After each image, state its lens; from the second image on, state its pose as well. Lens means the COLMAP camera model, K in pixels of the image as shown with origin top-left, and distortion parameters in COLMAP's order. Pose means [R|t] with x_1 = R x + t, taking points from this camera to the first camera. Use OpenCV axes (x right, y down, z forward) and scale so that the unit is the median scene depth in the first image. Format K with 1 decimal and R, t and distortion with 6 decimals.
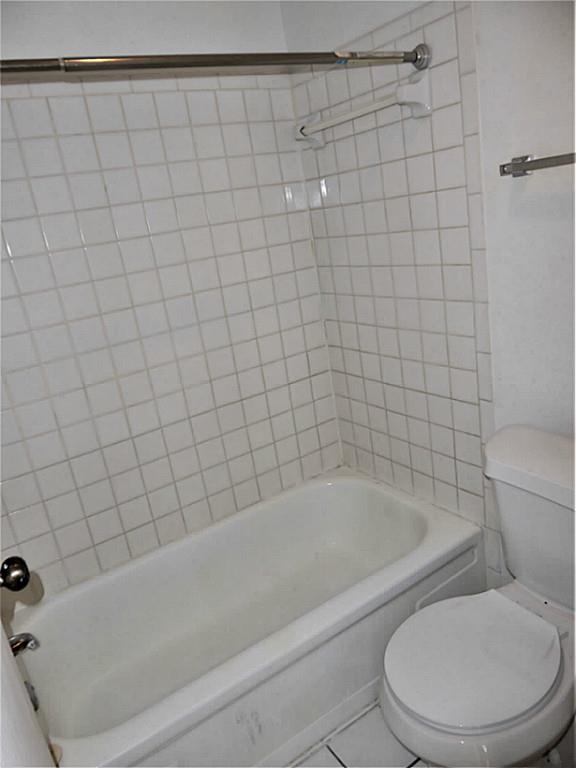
lens RADIAL K [[550.6, 0, 288.0], [0, 550.6, 384.0], [0, 0, 1]] dist [-0.045275, 0.030771]
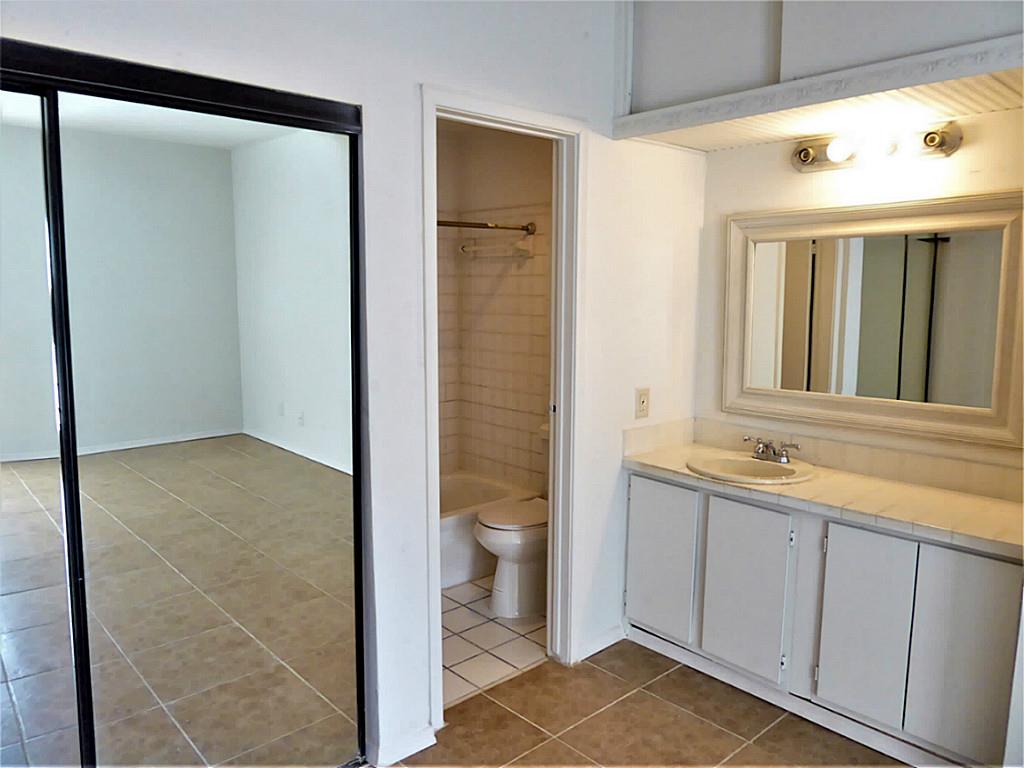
lens RADIAL K [[734.1, 0, 517.0], [0, 734.1, 385.0], [0, 0, 1]] dist [-0.045275, 0.030771]
pose [[0.975285, 0.135158, 0.174791, -0.184547], [-0.100097, 0.975520, -0.195812, 0.462646], [-0.196978, 0.173476, 0.964938, -1.424467]]
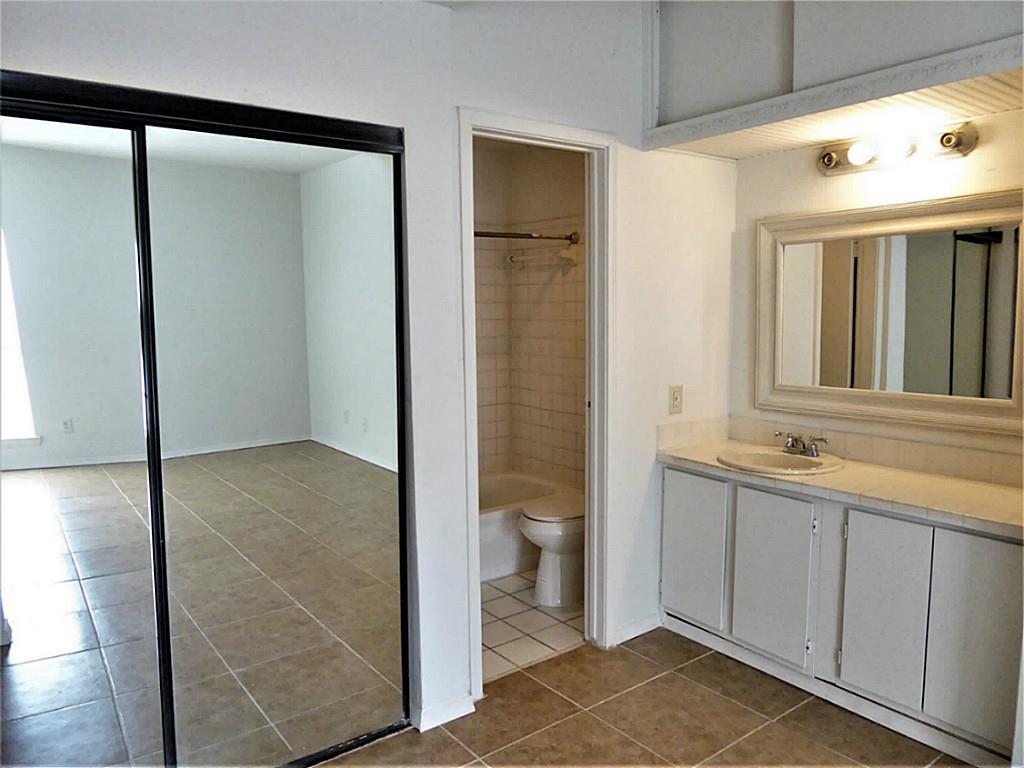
lens RADIAL K [[734.1, 0, 517.0], [0, 734.1, 385.0], [0, 0, 1]] dist [-0.045275, 0.030771]
pose [[0.987678, 0.133959, 0.080919, -0.115827], [-0.114837, 0.971618, -0.206811, 0.530169], [-0.106327, 0.194970, 0.975029, -1.558433]]
